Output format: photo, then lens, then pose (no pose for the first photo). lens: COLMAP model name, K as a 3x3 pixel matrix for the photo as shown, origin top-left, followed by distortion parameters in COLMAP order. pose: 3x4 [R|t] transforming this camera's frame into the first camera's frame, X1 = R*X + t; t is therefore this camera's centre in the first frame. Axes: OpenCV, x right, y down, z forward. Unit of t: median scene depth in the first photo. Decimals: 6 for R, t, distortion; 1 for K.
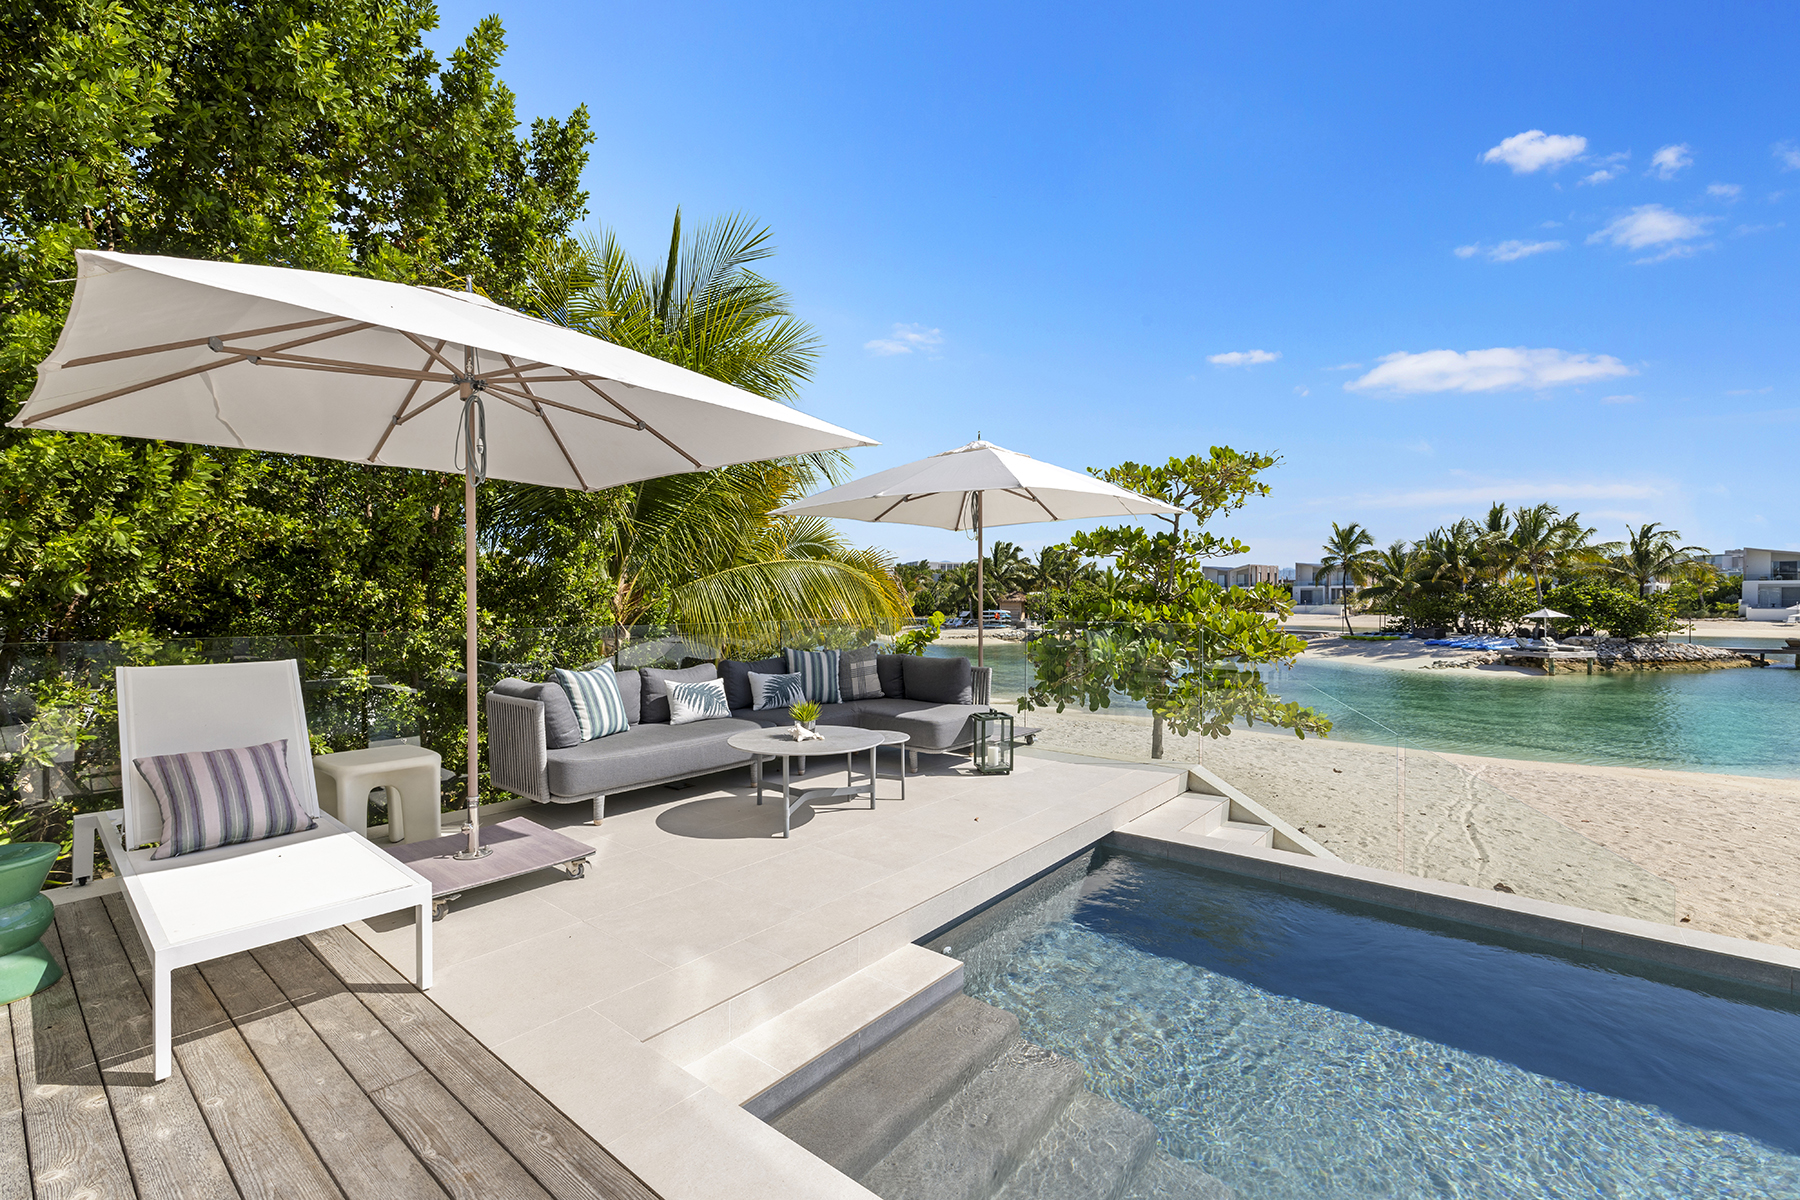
lens RADIAL K [[774.0, 0, 900.0], [0, 774.0, 600.0], [0, 0, 1]] dist [-0.000733, 0.000594]
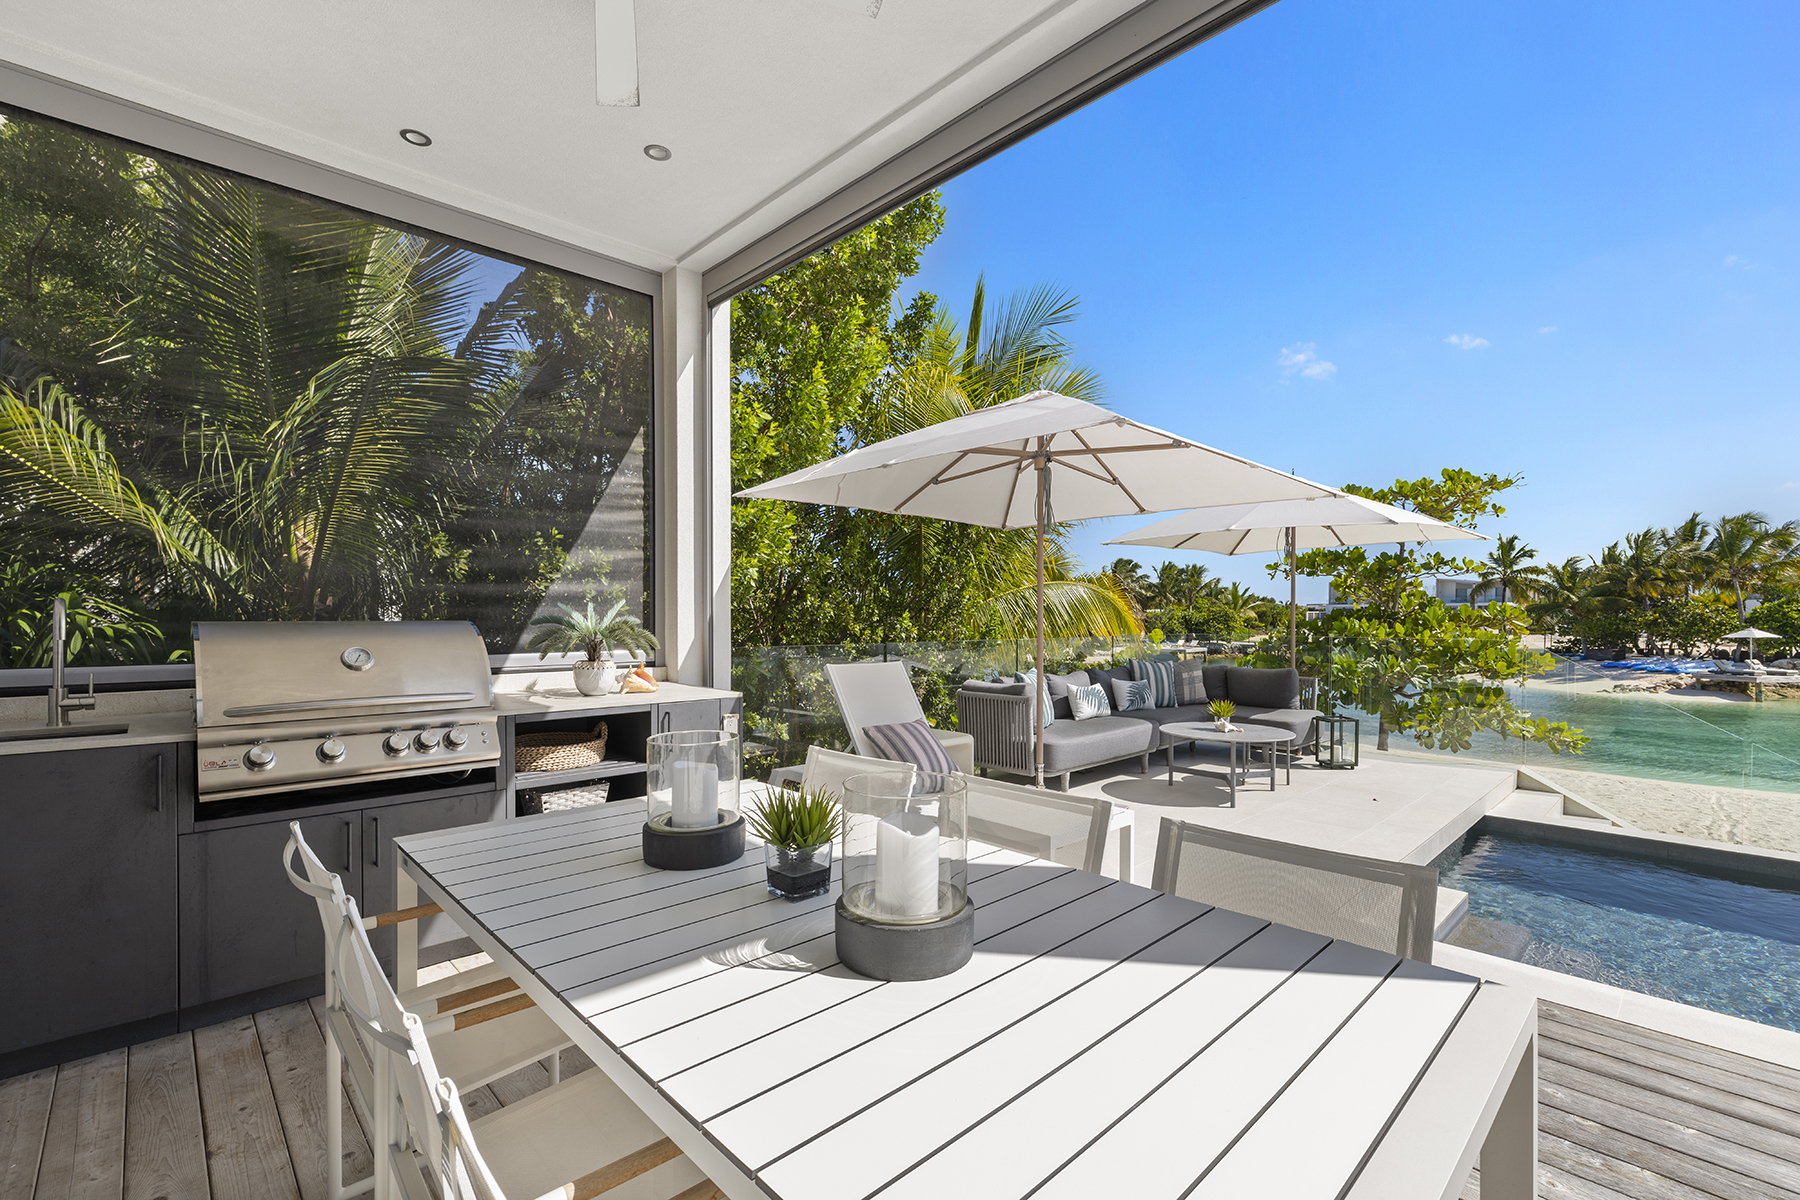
lens RADIAL K [[784.4, 0, 910.1], [0, 784.4, 615.5], [0, 0, 1]] dist [0.000620, 0.000775]
pose [[0.993842, 0.001165, -0.110802, -0.167461], [-0.001448, 0.999996, -0.002477, -0.000084], [0.110798, 0.002622, 0.993839, -0.102283]]
